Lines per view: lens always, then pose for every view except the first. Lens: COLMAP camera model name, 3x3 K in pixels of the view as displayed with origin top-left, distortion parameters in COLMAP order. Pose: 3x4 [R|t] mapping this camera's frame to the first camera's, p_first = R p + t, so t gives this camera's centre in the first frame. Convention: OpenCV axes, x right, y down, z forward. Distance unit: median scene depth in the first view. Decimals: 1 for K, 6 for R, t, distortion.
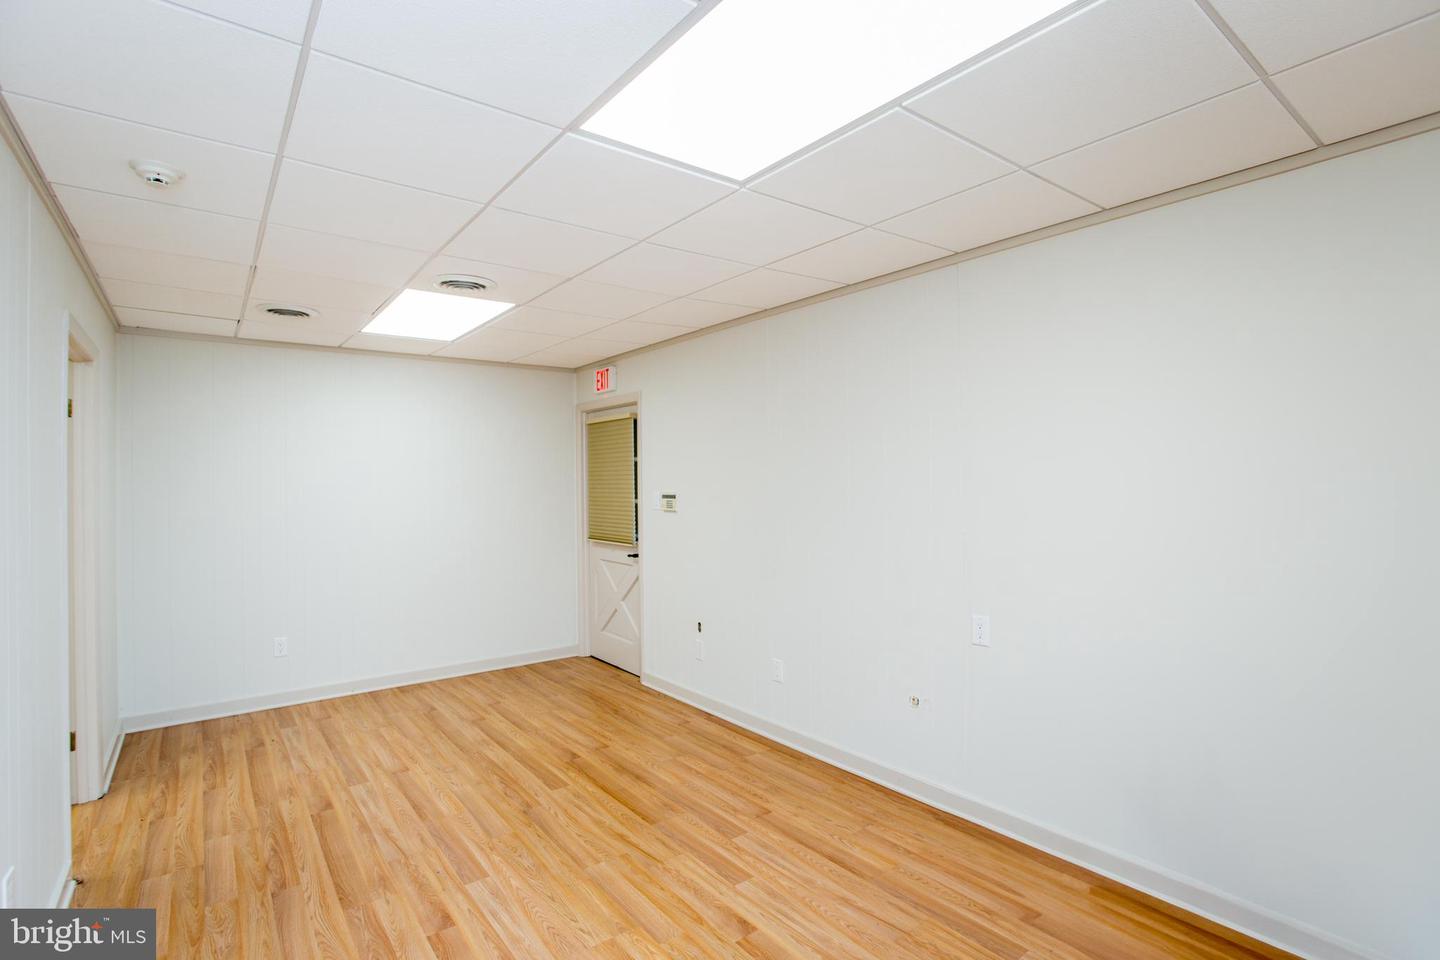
lens RADIAL K [[695.6, 0, 717.1], [0, 695.6, 471.5], [0, 0, 1]] dist [-0.073336, 0.026358]
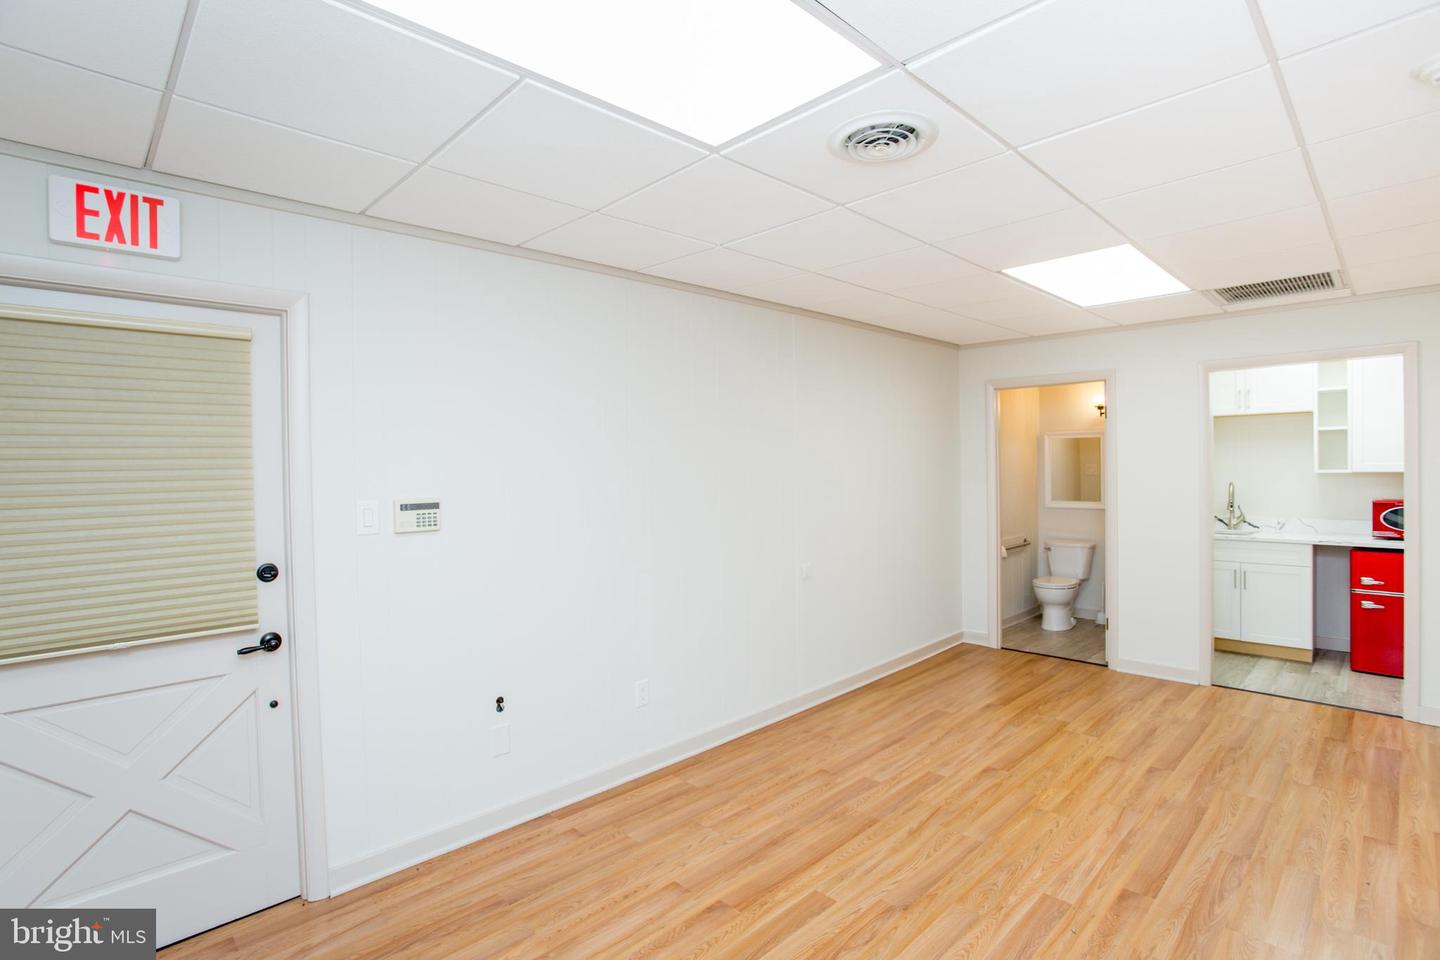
lens RADIAL K [[688.0, 0, 715.3], [0, 688.0, 462.1], [0, 0, 1]] dist [-0.068340, 0.023061]
pose [[-0.108950, 0.020661, 0.993833, -0.915501], [0.005548, 0.999781, -0.020176, 0.018432], [-0.994032, 0.003316, -0.109041, 1.174924]]
